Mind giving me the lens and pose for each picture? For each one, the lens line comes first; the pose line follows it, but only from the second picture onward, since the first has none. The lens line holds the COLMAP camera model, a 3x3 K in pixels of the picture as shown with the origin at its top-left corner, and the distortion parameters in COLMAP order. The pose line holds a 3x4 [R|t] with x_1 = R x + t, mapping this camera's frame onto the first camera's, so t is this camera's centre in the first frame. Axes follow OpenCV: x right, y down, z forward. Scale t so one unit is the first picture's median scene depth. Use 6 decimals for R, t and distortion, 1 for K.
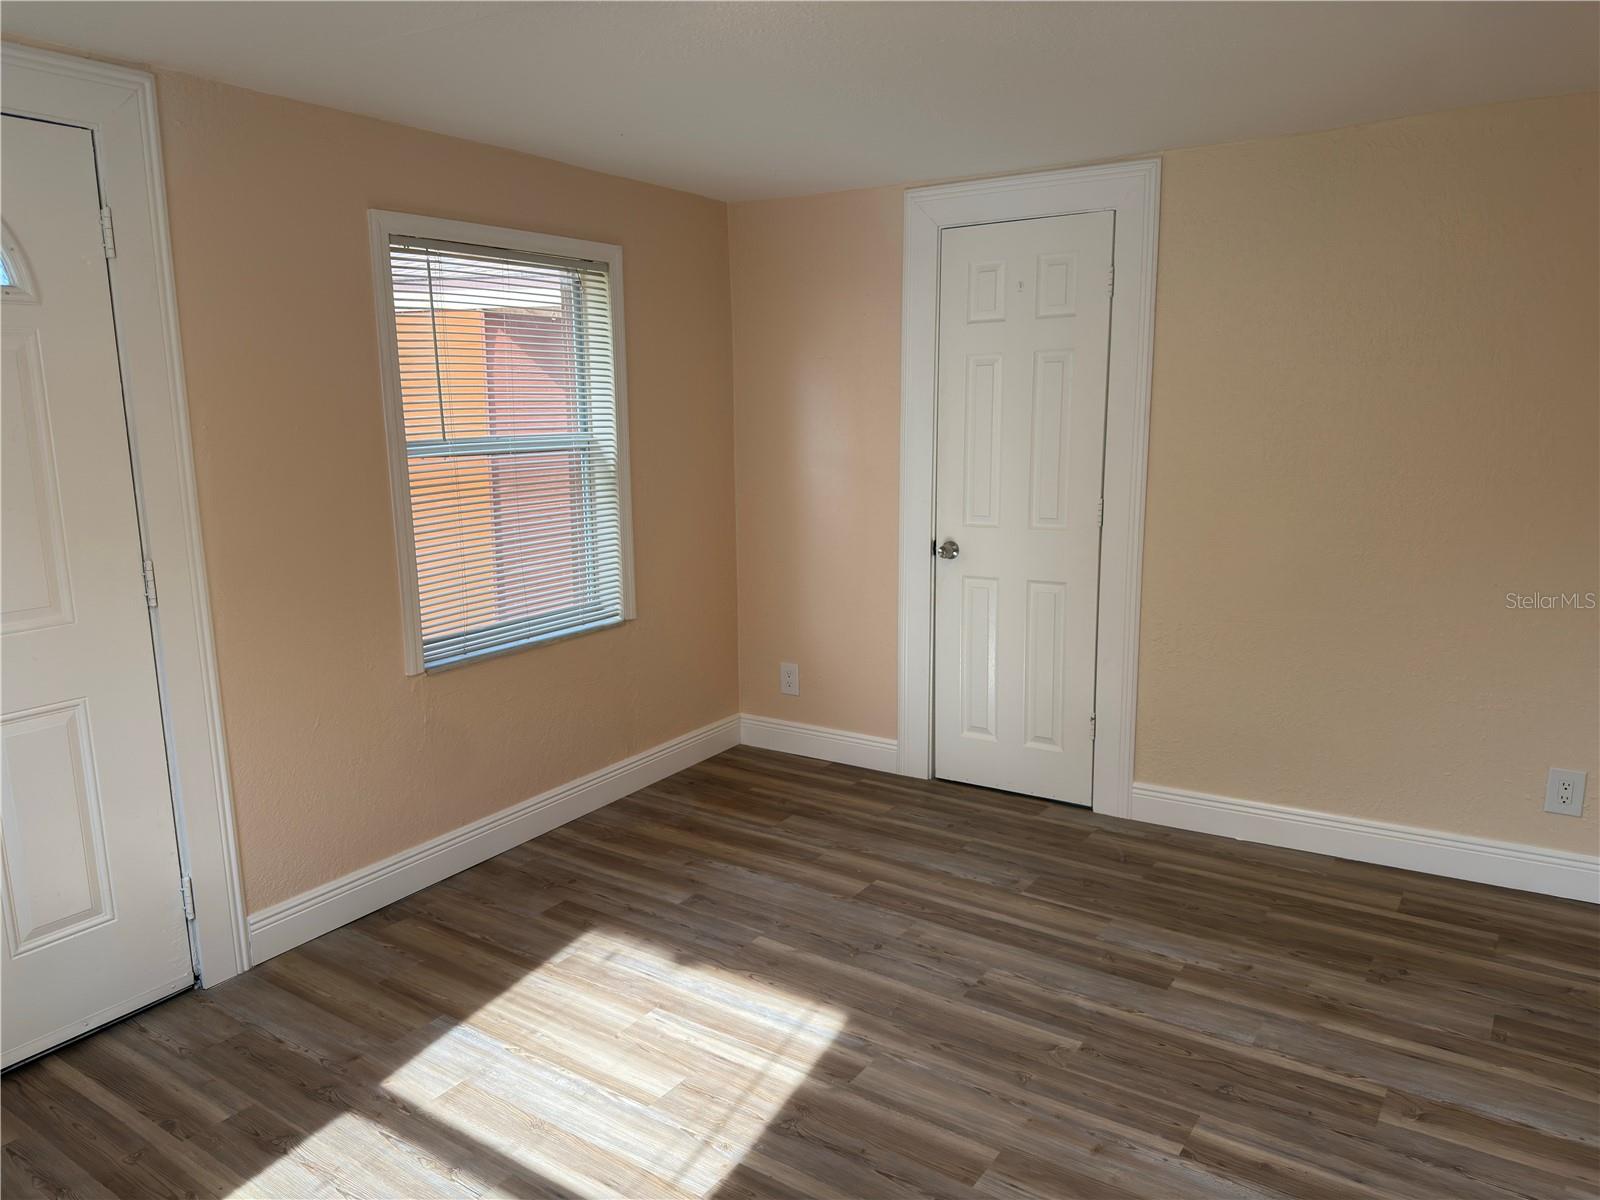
lens RADIAL K [[1122.7, 0, 800.0], [0, 1122.7, 600.0], [0, 0, 1]] dist [0.042919, -0.070731]
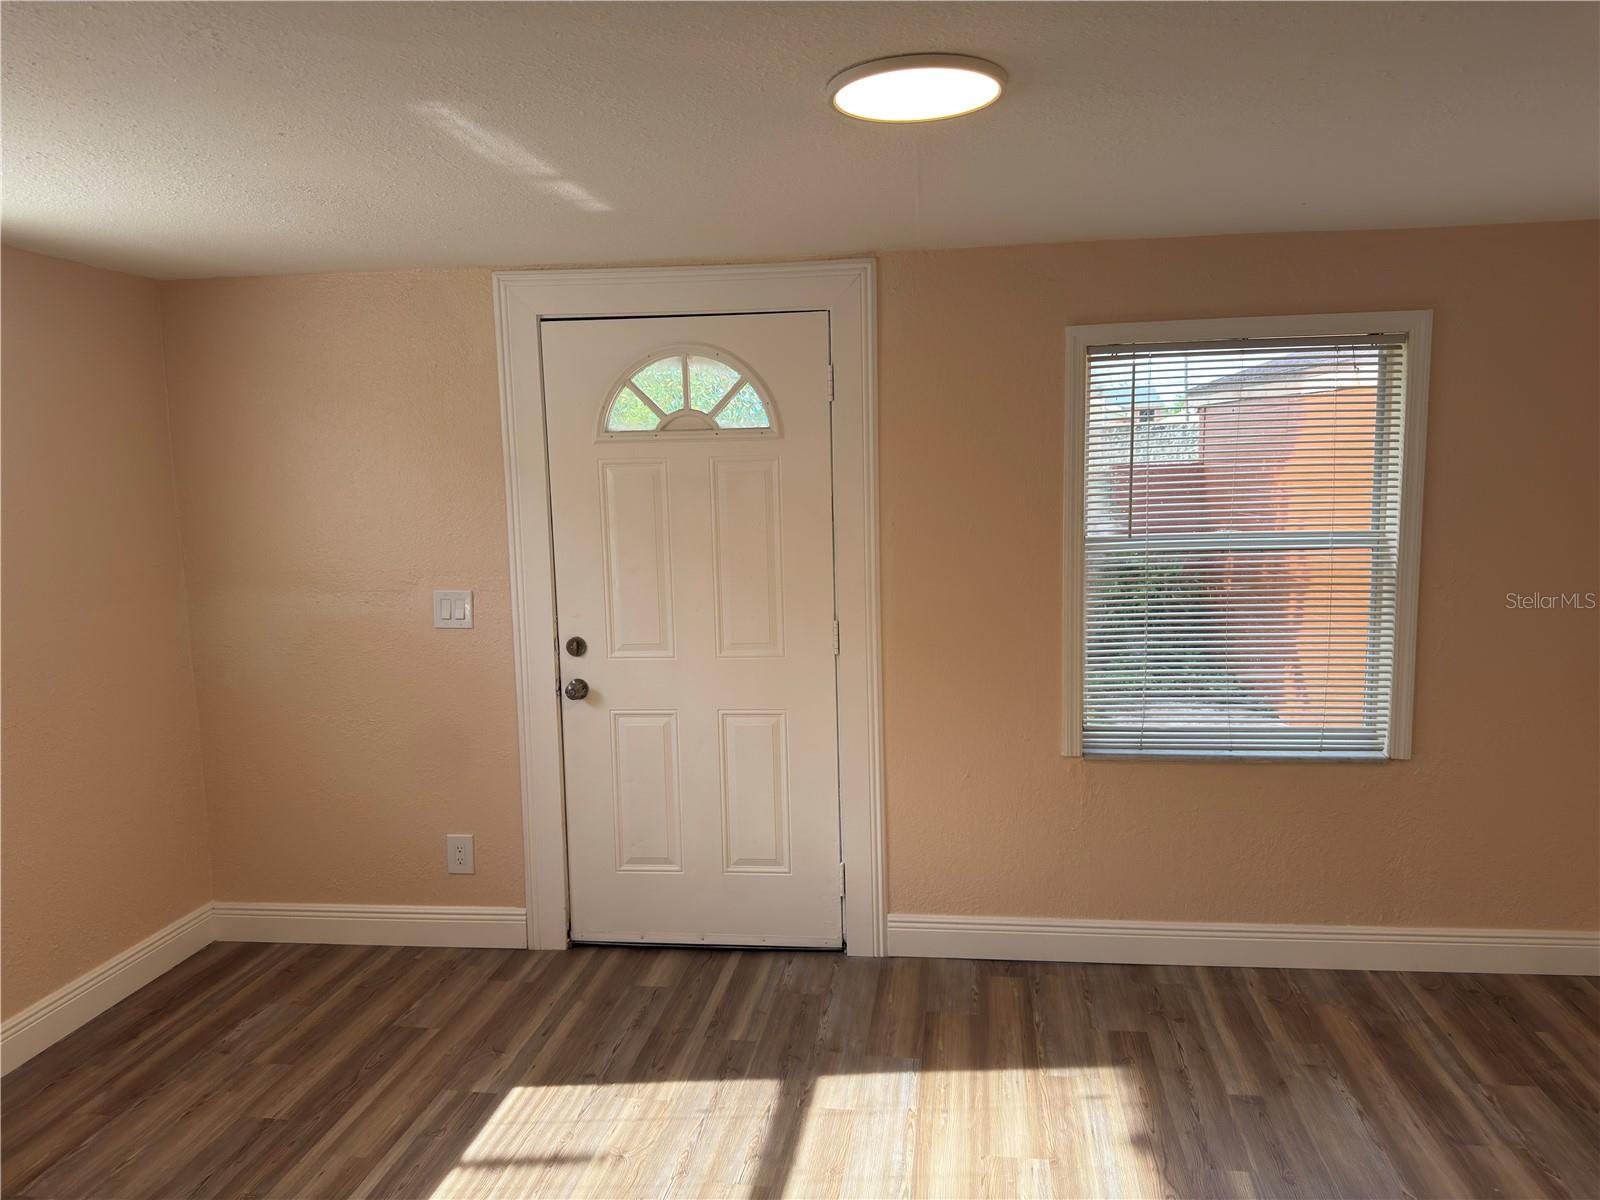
lens RADIAL K [[1128.1, 0, 805.2], [0, 1128.1, 601.0], [0, 0, 1]] dist [0.055767, -0.074558]
pose [[0.437561, 0.108610, -0.892605, 0.513399], [-0.143879, 0.988345, 0.049729, -0.101517], [0.887603, 0.106668, 0.448088, 0.312805]]
